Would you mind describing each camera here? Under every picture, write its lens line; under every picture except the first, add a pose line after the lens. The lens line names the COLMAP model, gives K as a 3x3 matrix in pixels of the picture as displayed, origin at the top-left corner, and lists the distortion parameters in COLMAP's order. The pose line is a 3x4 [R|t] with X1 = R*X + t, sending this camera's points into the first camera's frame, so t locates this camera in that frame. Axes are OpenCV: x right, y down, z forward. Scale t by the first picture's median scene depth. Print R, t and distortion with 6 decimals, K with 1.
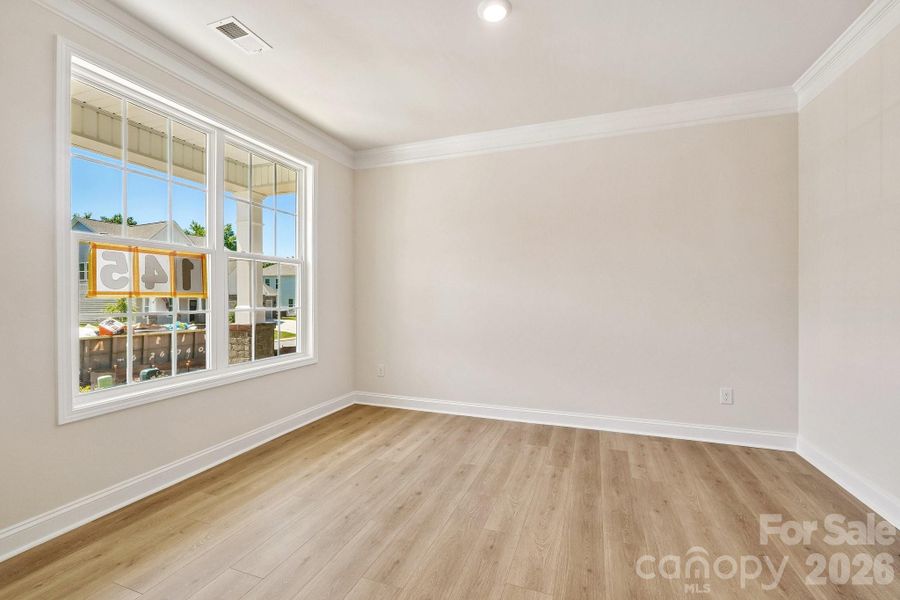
lens RADIAL K [[385.2, 0, 450.4], [0, 385.2, 297.6], [0, 0, 1]] dist [-0.016749, 0.007103]
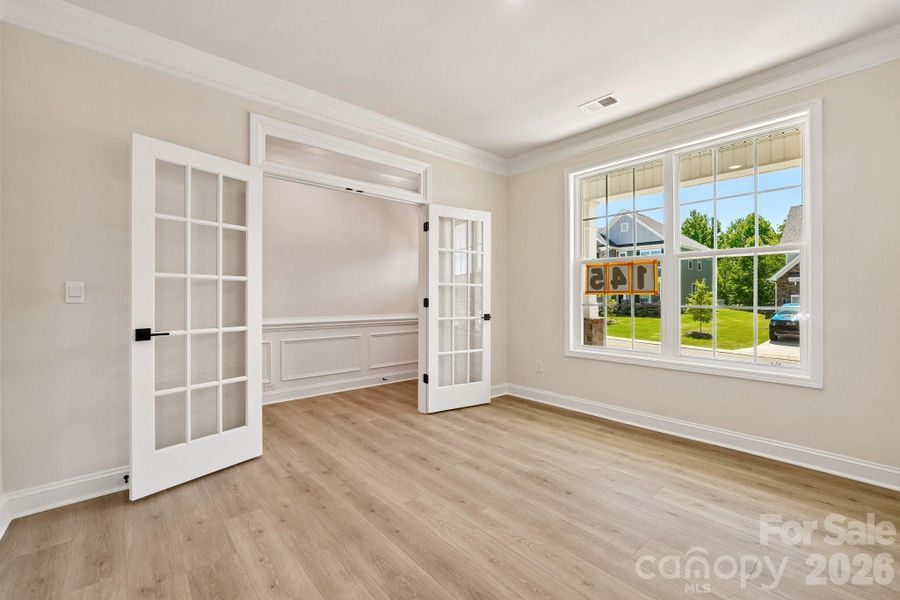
lens RADIAL K [[385.2, 0, 450.4], [0, 385.2, 297.6], [0, 0, 1]] dist [-0.016749, 0.007103]
pose [[-0.477162, 0.003976, -0.878806, 0.905932], [-0.000661, 0.999988, 0.004883, 0.005195], [0.878815, 0.002911, -0.477154, 1.179704]]
